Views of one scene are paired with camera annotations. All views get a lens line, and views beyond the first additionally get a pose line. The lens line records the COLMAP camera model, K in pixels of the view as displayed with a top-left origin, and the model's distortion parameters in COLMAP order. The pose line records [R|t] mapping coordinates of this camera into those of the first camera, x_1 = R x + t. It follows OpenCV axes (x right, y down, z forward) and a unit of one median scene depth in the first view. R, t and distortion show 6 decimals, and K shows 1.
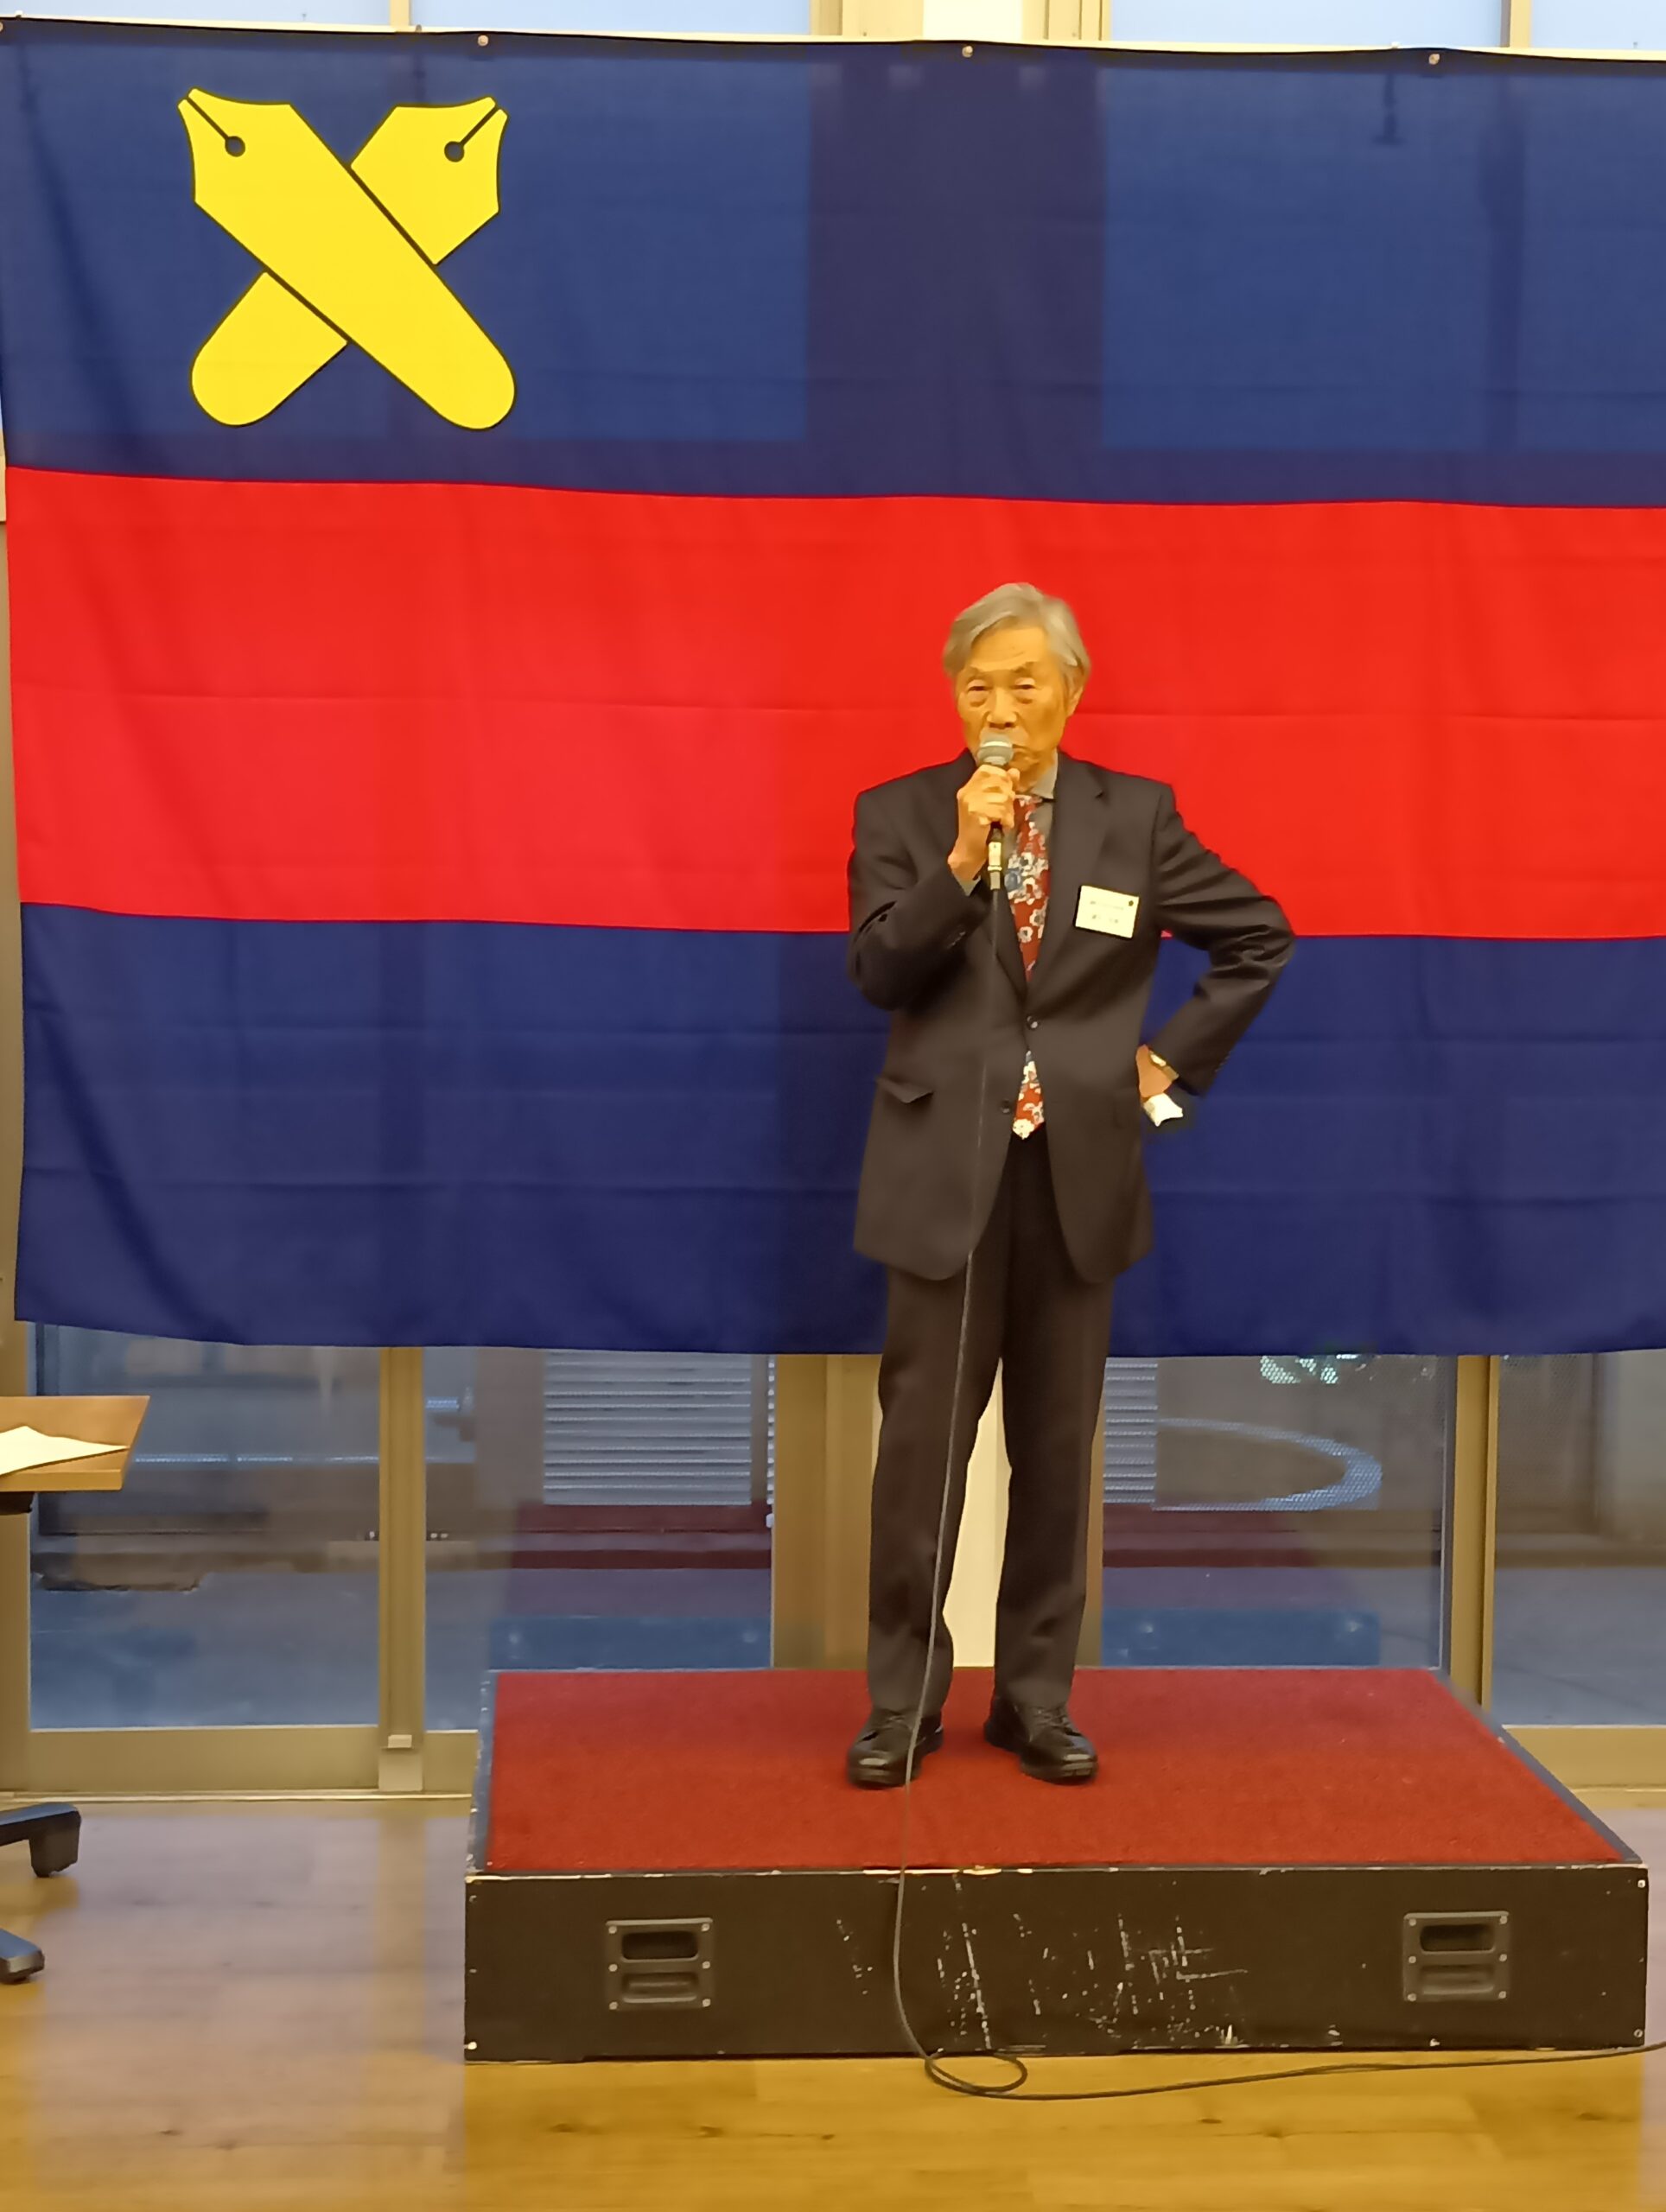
lens RADIAL K [[3767.9, 0, 833.0], [0, 3767.9, 1106.0], [0, 0, 1]] dist [0.231384, -0.582108]
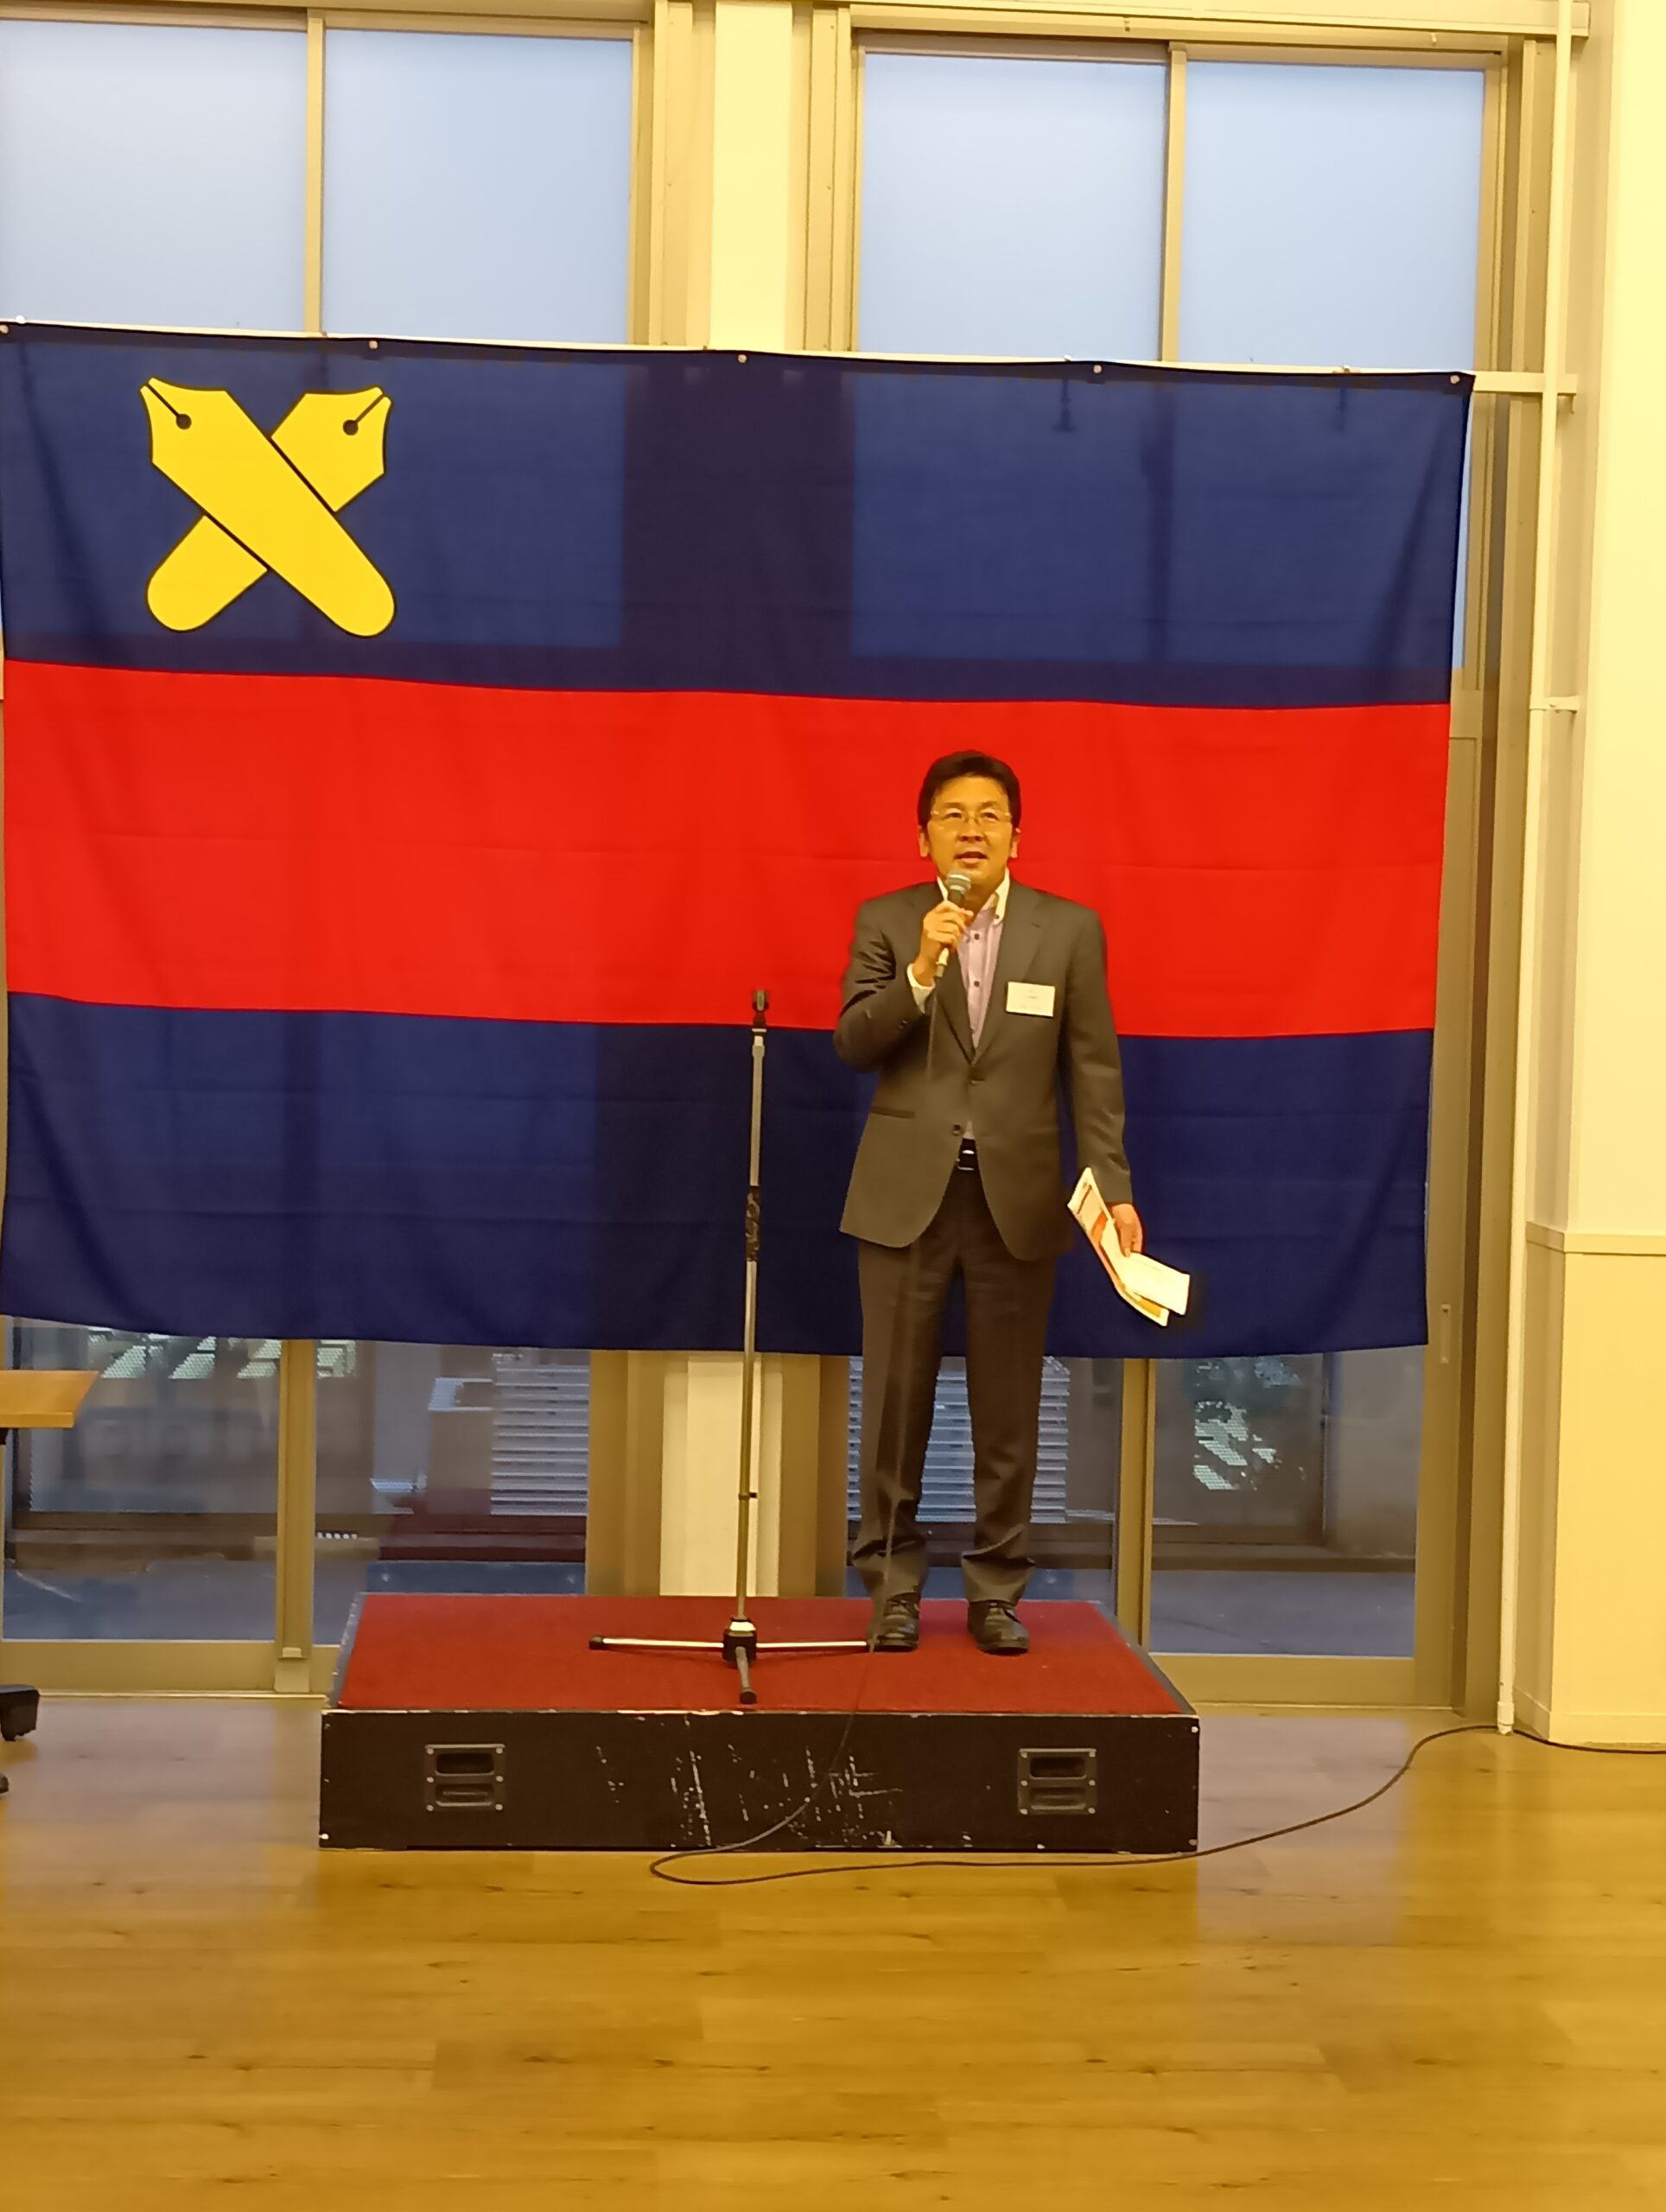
lens RADIAL K [[3767.9, 0, 833.0], [0, 3767.9, 1106.0], [0, 0, 1]] dist [0.231384, -0.582108]
pose [[0.999910, 0.013010, 0.003131, 0.066708], [-0.012902, 0.999394, -0.032340, 0.024388], [-0.003550, 0.032297, 0.999472, -0.306919]]
